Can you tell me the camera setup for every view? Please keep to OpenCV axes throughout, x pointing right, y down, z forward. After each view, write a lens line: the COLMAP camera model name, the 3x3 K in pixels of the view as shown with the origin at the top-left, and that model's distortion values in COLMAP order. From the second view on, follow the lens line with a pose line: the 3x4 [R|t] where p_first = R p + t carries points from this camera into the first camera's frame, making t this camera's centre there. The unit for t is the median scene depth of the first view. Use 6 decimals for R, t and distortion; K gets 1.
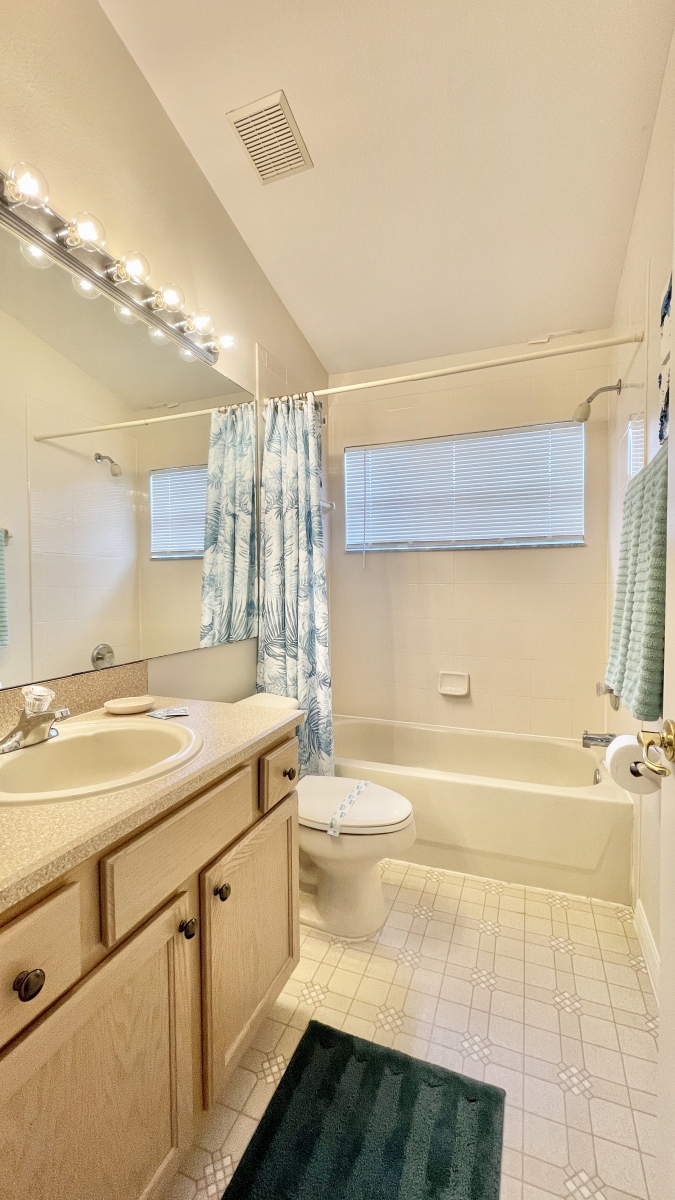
lens RADIAL K [[483.6, 0, 339.3], [0, 483.6, 605.1], [0, 0, 1]] dist [0.000206, 0.000192]
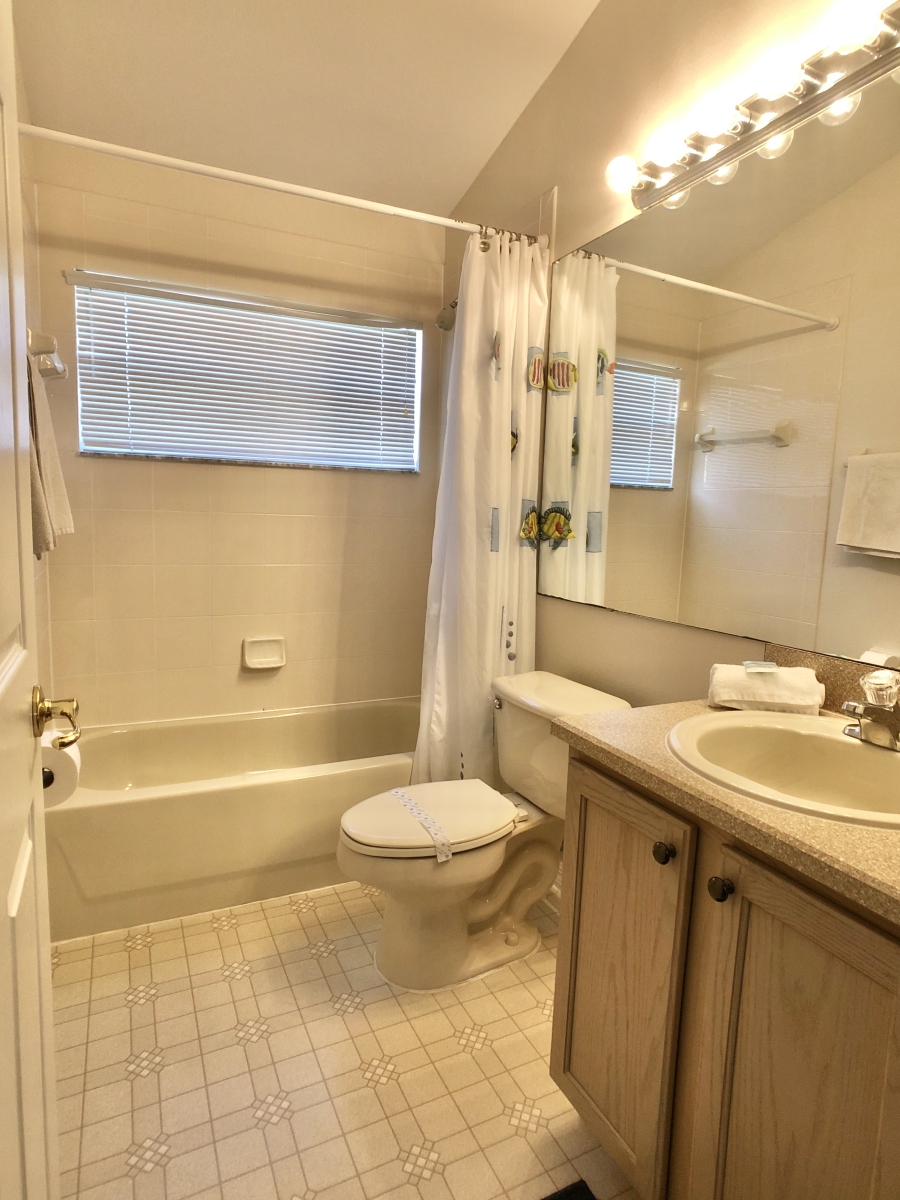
lens RADIAL K [[679.7, 0, 450.0], [0, 679.7, 600.0], [0, 0, 1]] dist [-0.027846, 0.018937]
pose [[0.678052, -0.064474, 0.732181, -0.378987], [-0.001288, 0.996040, 0.088902, -0.006494], [-0.735013, -0.061224, 0.675284, 0.143743]]
